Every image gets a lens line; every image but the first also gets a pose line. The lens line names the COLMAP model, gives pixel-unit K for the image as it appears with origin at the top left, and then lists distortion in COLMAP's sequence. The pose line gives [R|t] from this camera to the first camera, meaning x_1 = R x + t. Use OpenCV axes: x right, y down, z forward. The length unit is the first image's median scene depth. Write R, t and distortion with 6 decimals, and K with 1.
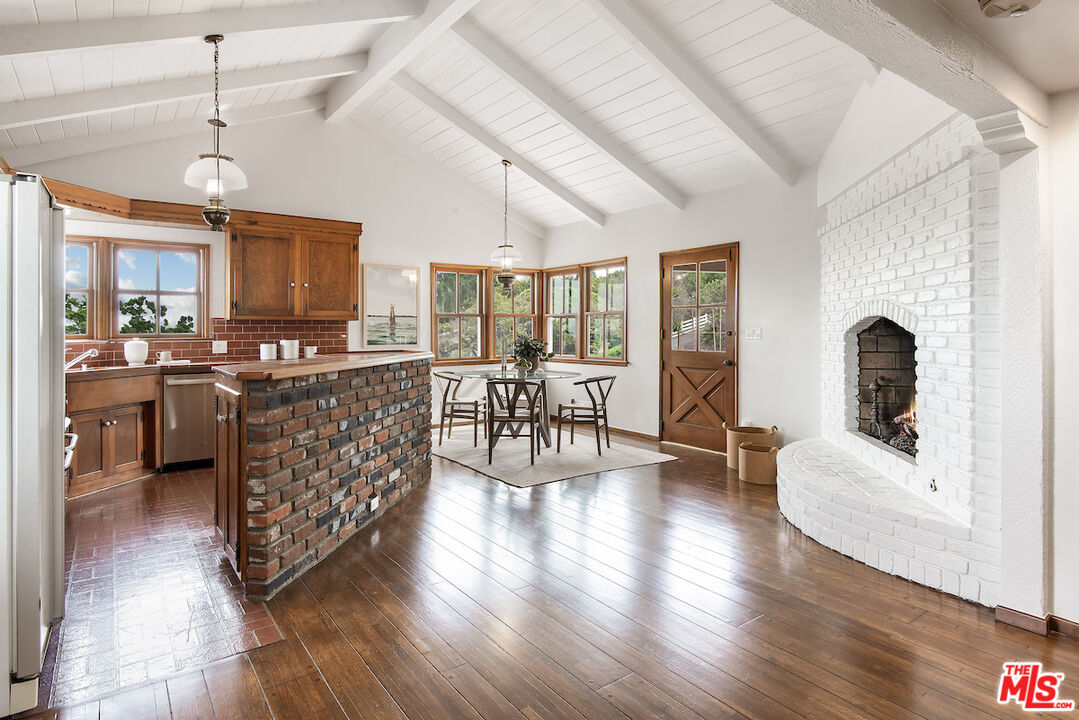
lens RADIAL K [[587.5, 0, 541.1], [0, 587.5, 328.8], [0, 0, 1]] dist [0.003906, -0.001346]
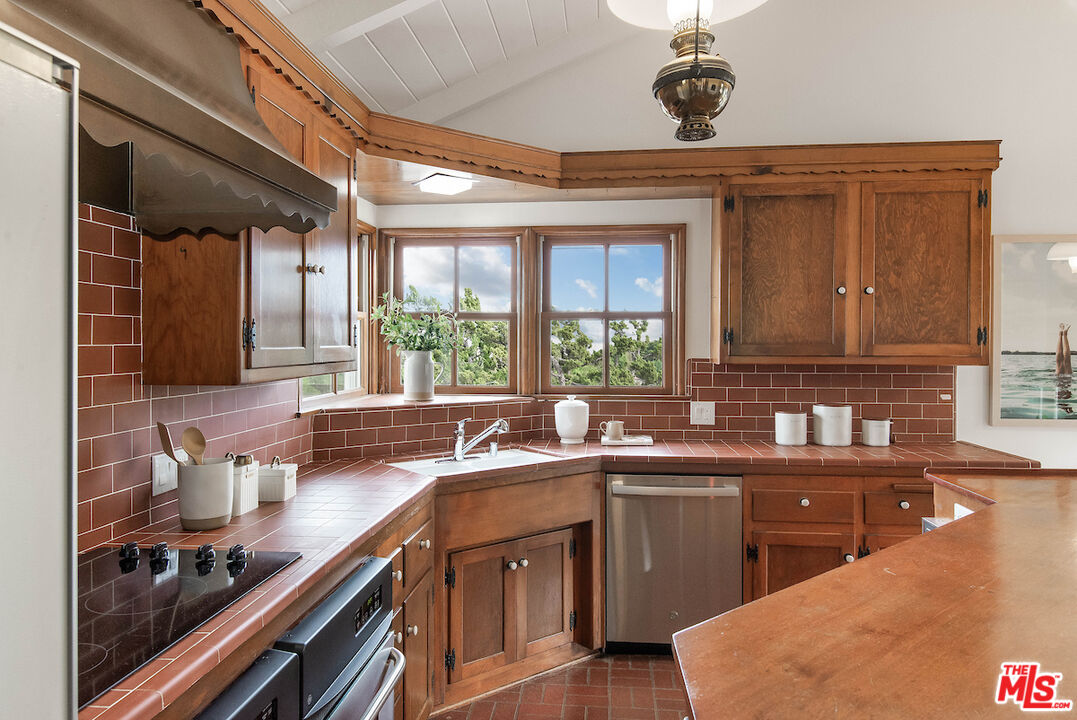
lens RADIAL K [[709.1, 0, 526.8], [0, 709.1, 343.4], [0, 0, 1]] dist [-0.001211, -0.002711]
pose [[0.736227, 0.004423, -0.676720, -0.231427], [-0.002454, 0.999990, 0.003866, -0.035527], [0.676730, -0.001186, 0.736230, 0.424035]]
